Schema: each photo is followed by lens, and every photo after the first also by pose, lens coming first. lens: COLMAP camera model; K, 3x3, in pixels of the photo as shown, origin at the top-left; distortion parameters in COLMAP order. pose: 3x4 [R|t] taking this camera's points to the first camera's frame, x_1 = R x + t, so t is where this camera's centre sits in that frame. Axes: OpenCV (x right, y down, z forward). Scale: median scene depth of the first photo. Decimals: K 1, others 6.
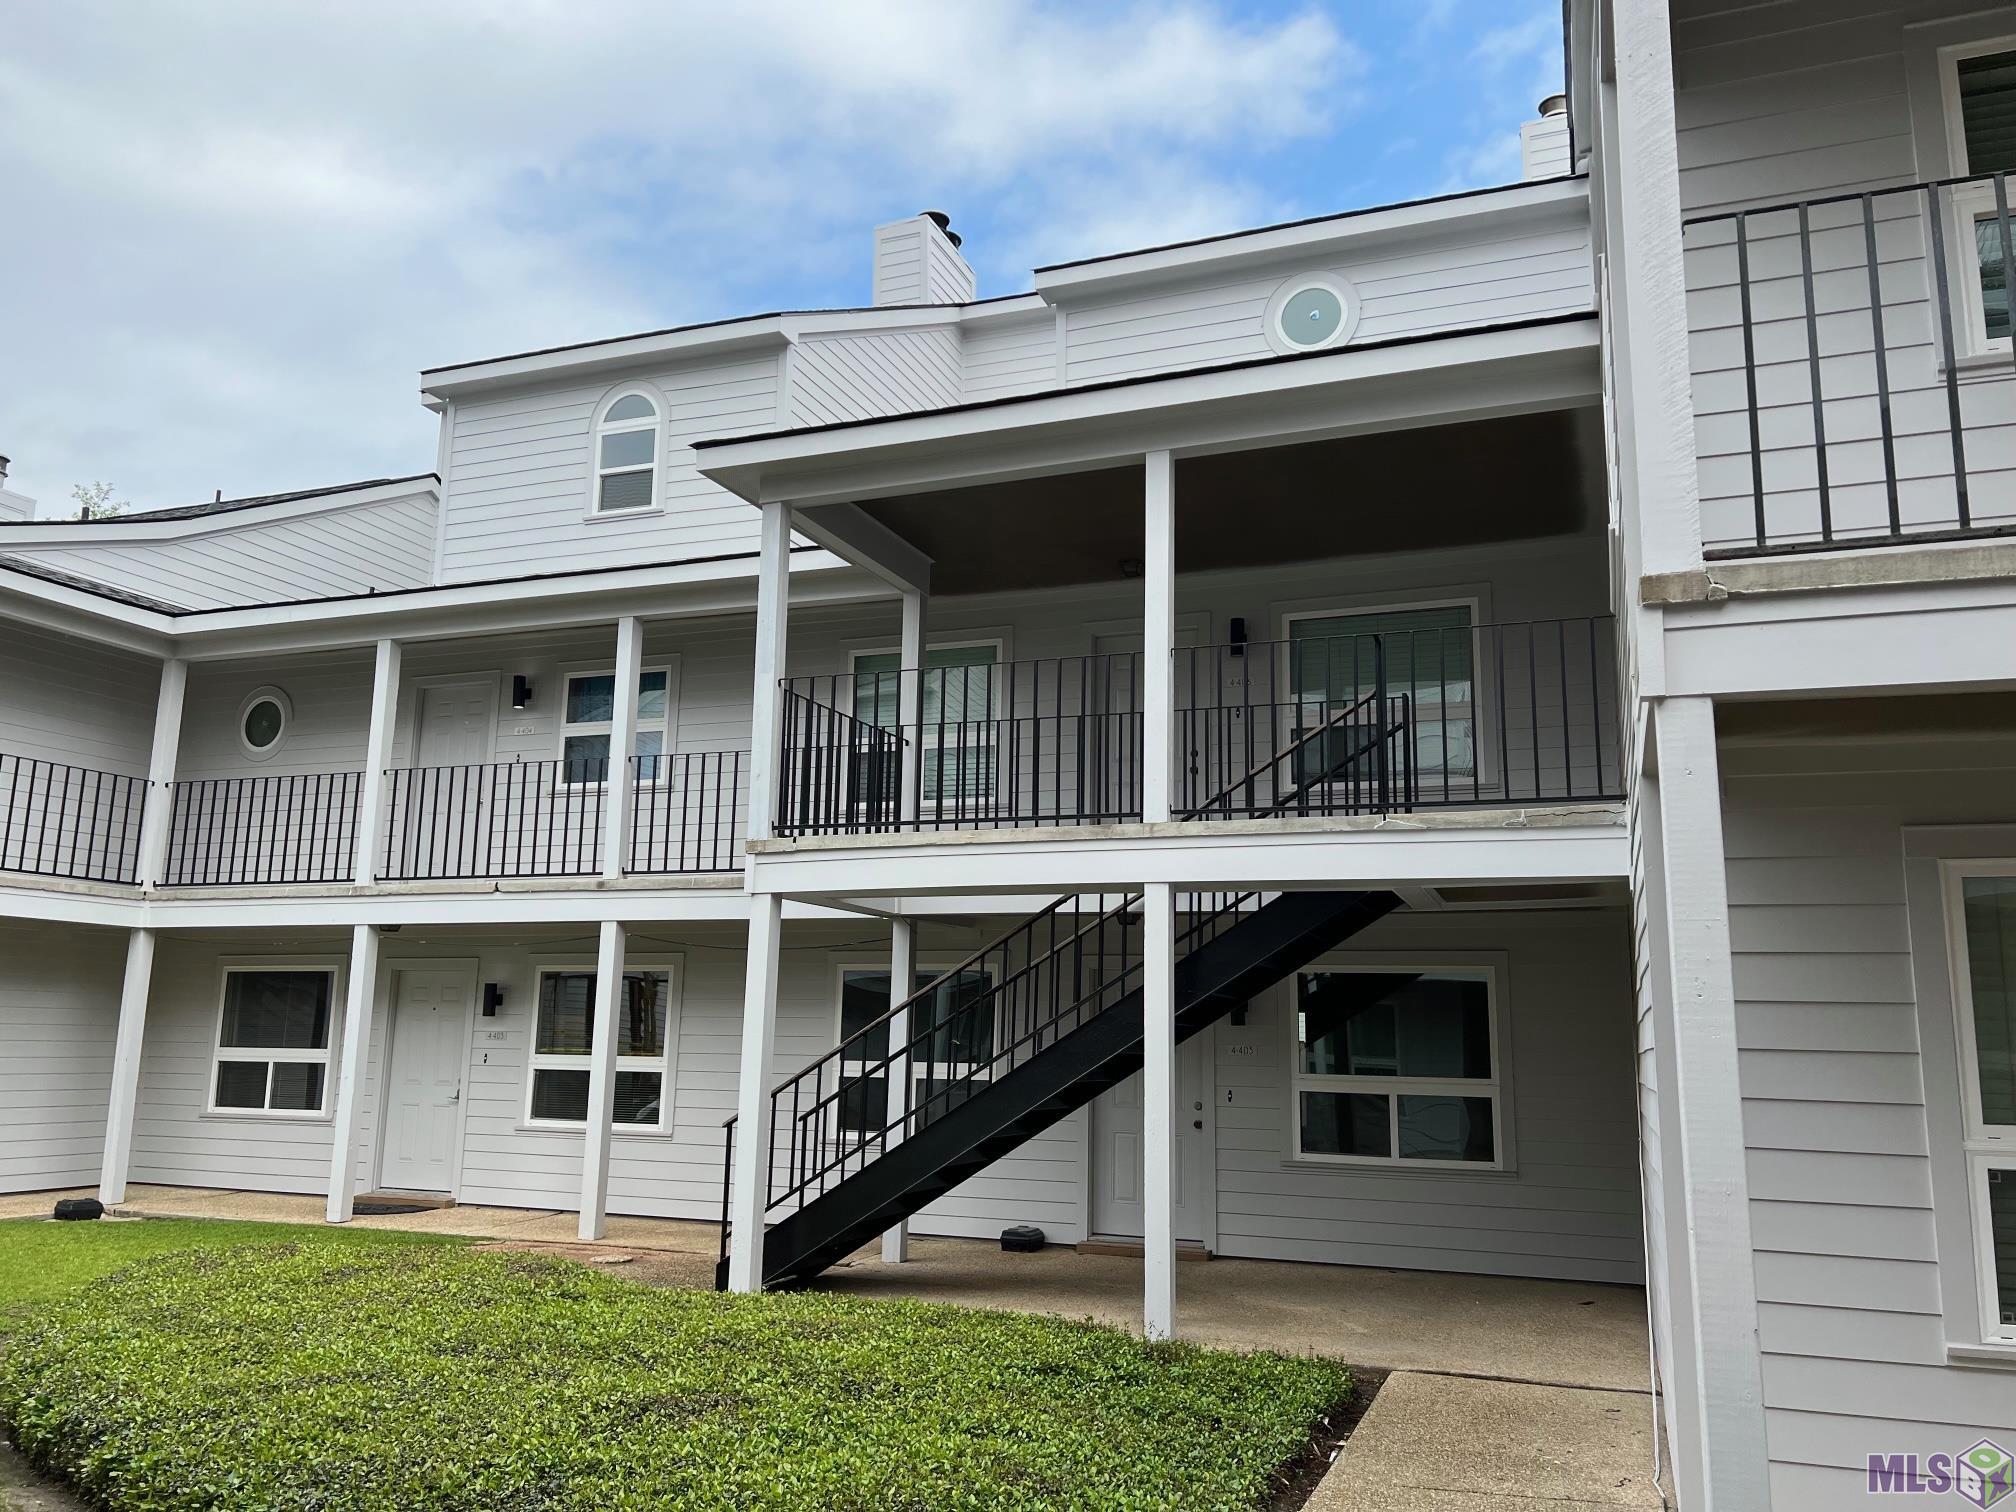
lens RADIAL K [[1484.8, 0, 1008.0], [0, 1484.8, 756.0], [0, 0, 1]] dist [0.084107, -0.112503]
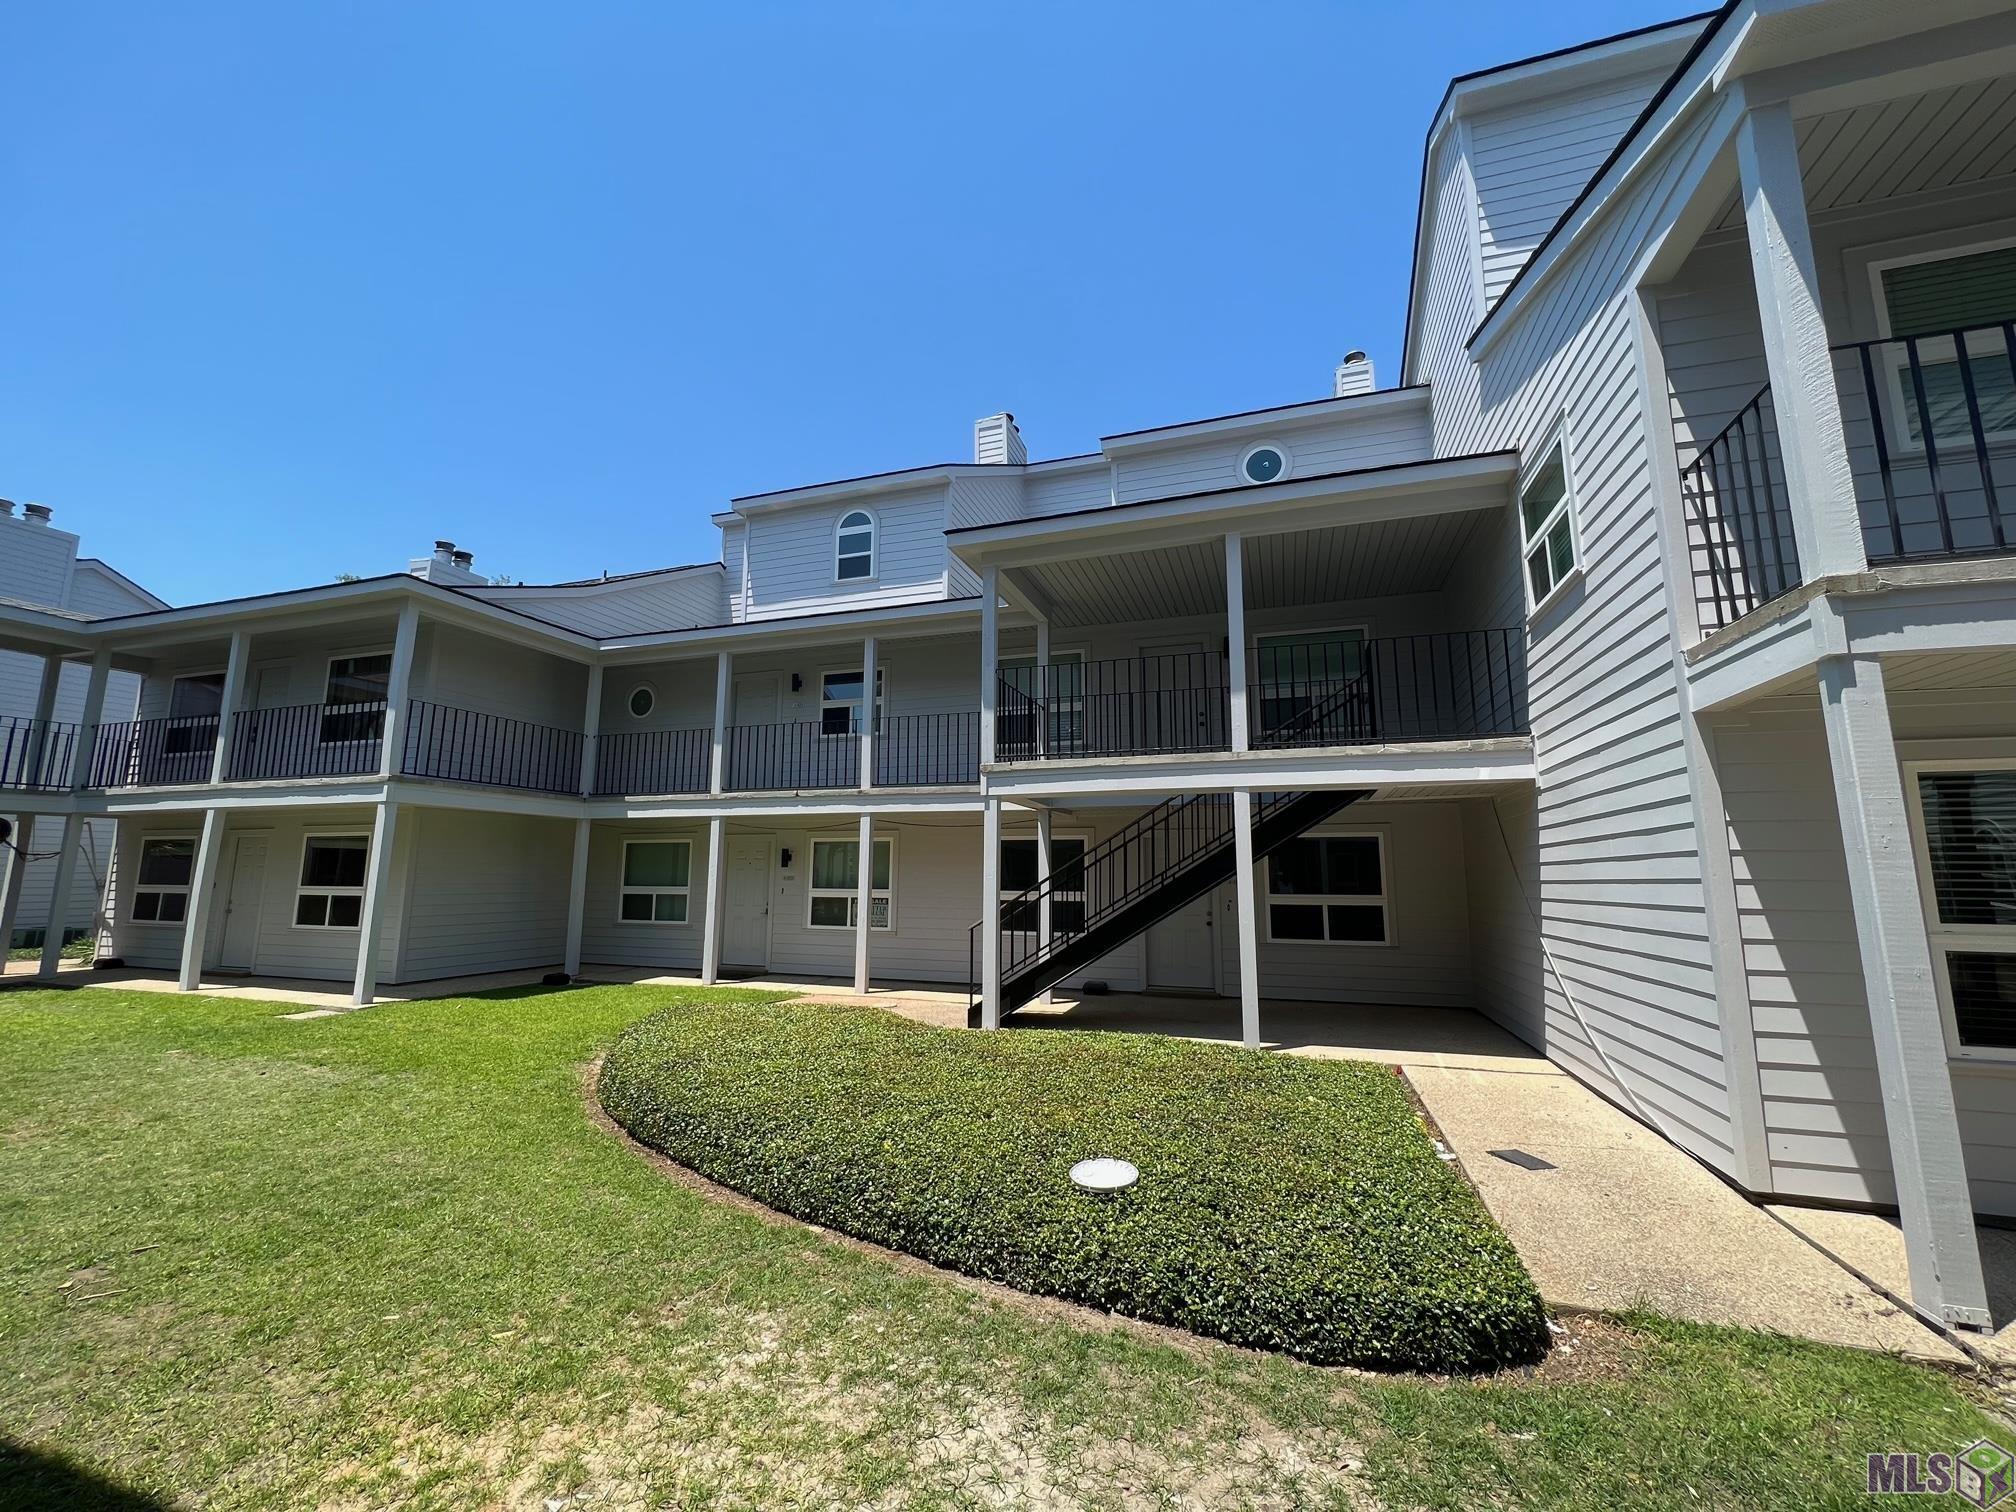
lens RADIAL K [[807.1, 0, 1009.2], [0, 807.1, 744.4], [0, 0, 1]] dist [0.001273, 0.000088]
pose [[0.999412, -0.007298, 0.033499, -0.125228], [0.006418, 0.999634, 0.026293, 0.006721], [-0.033679, -0.026063, 0.999093, 0.051690]]
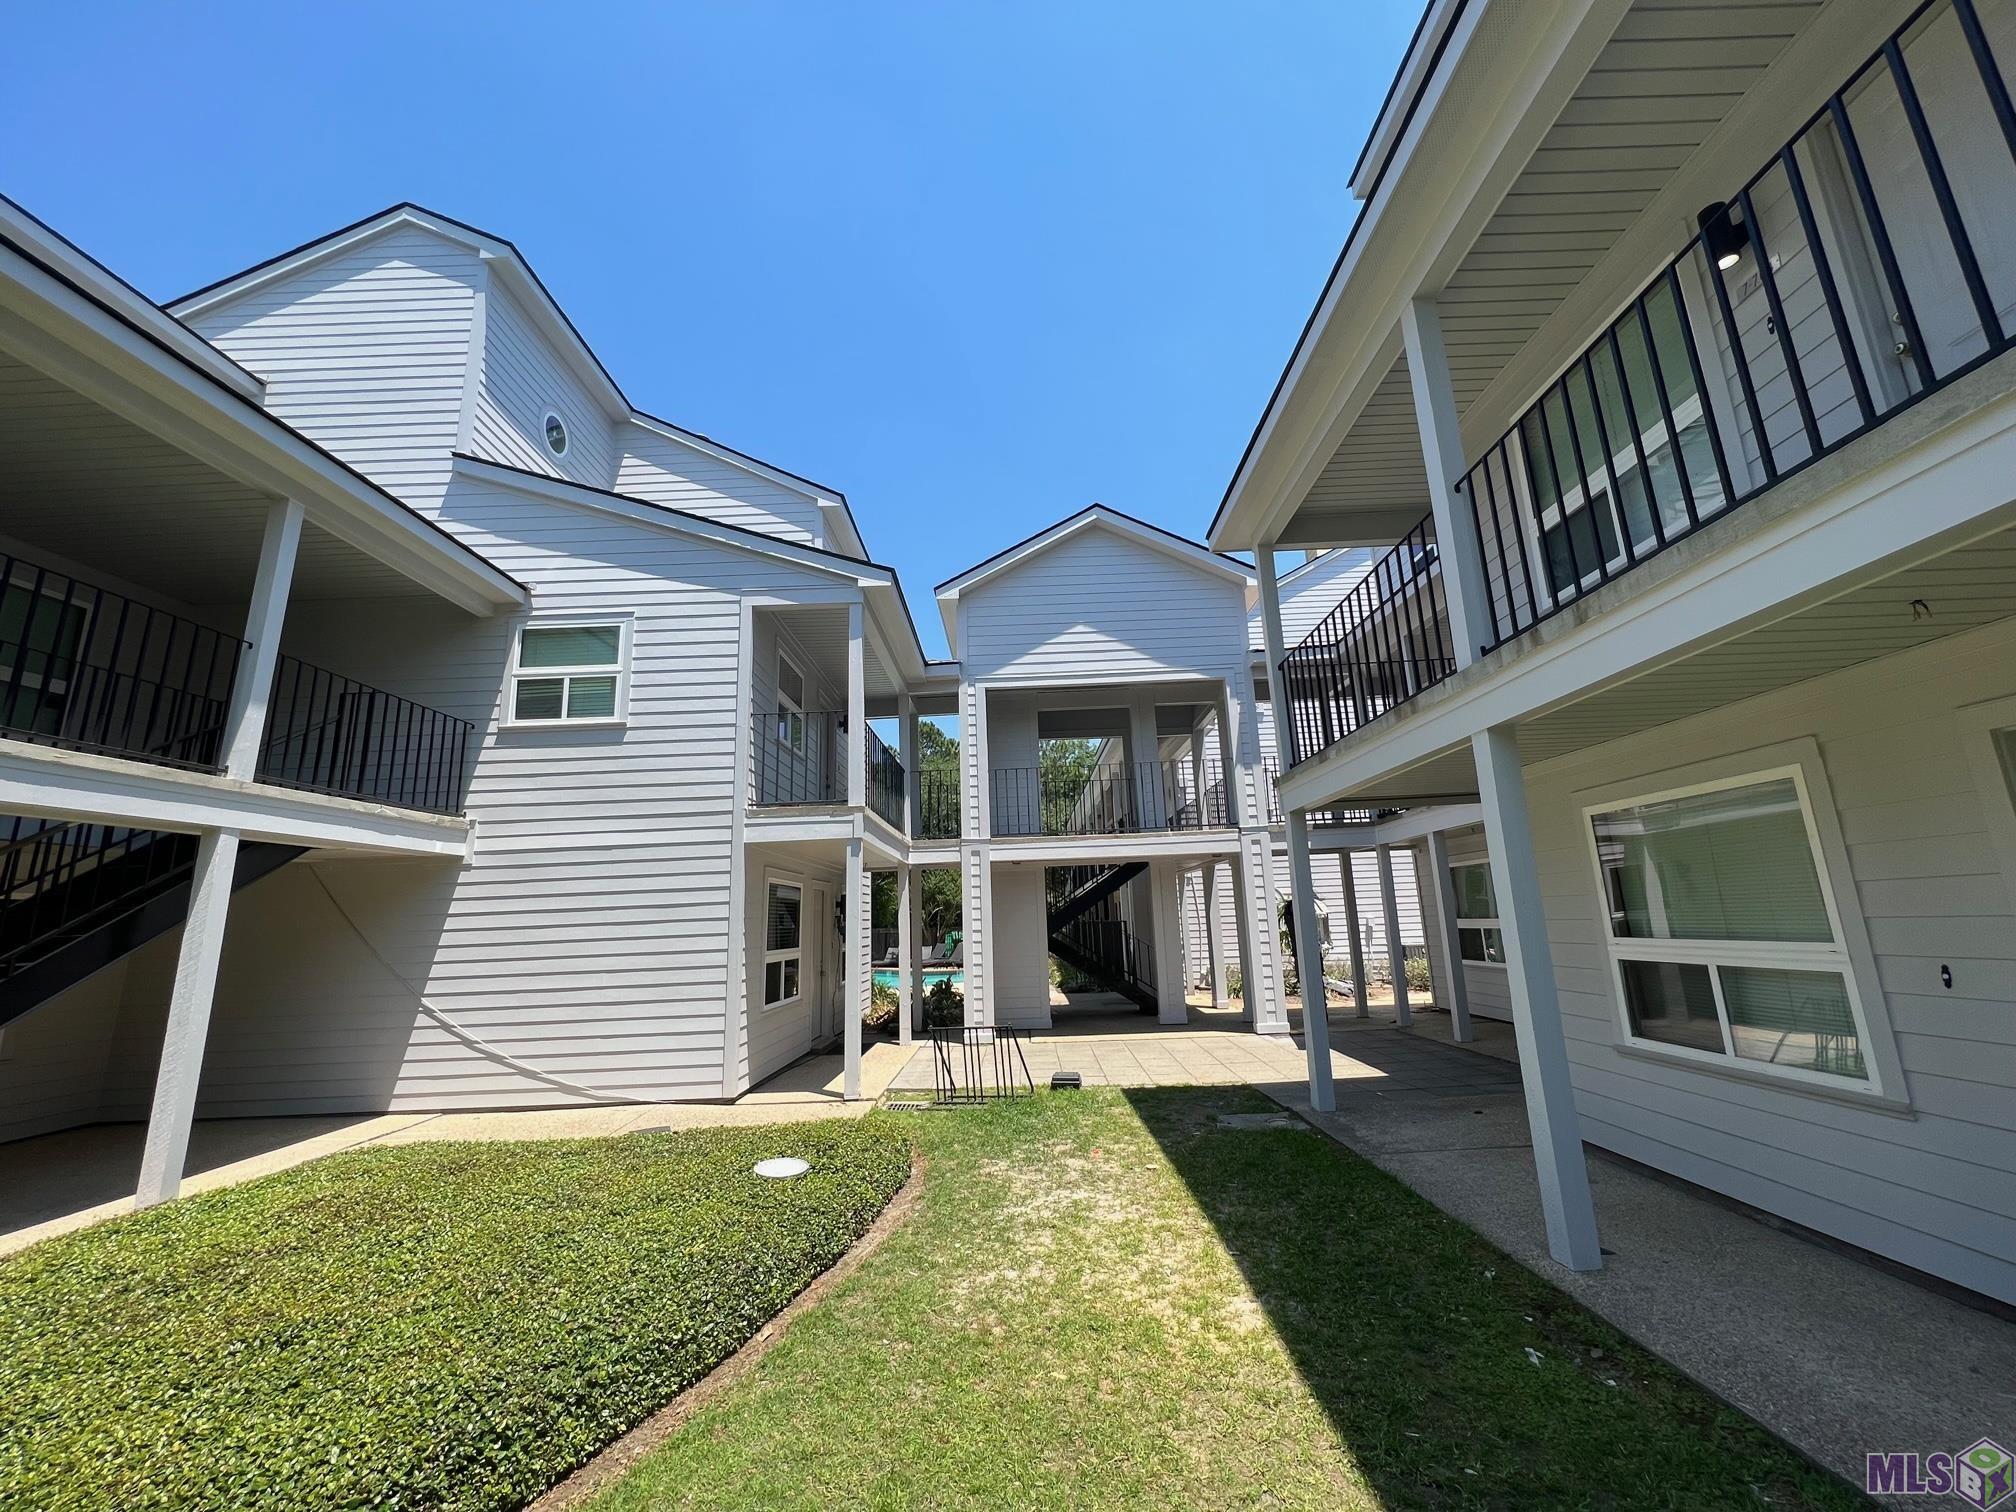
lens RADIAL K [[807.1, 0, 1009.2], [0, 807.1, 744.4], [0, 0, 1]] dist [0.001273, 0.000088]
pose [[-0.339845, 0.196903, 0.919638, -0.484511], [-0.144255, 0.955353, -0.257858, 0.062232], [-0.929353, -0.220294, -0.296268, 0.381644]]
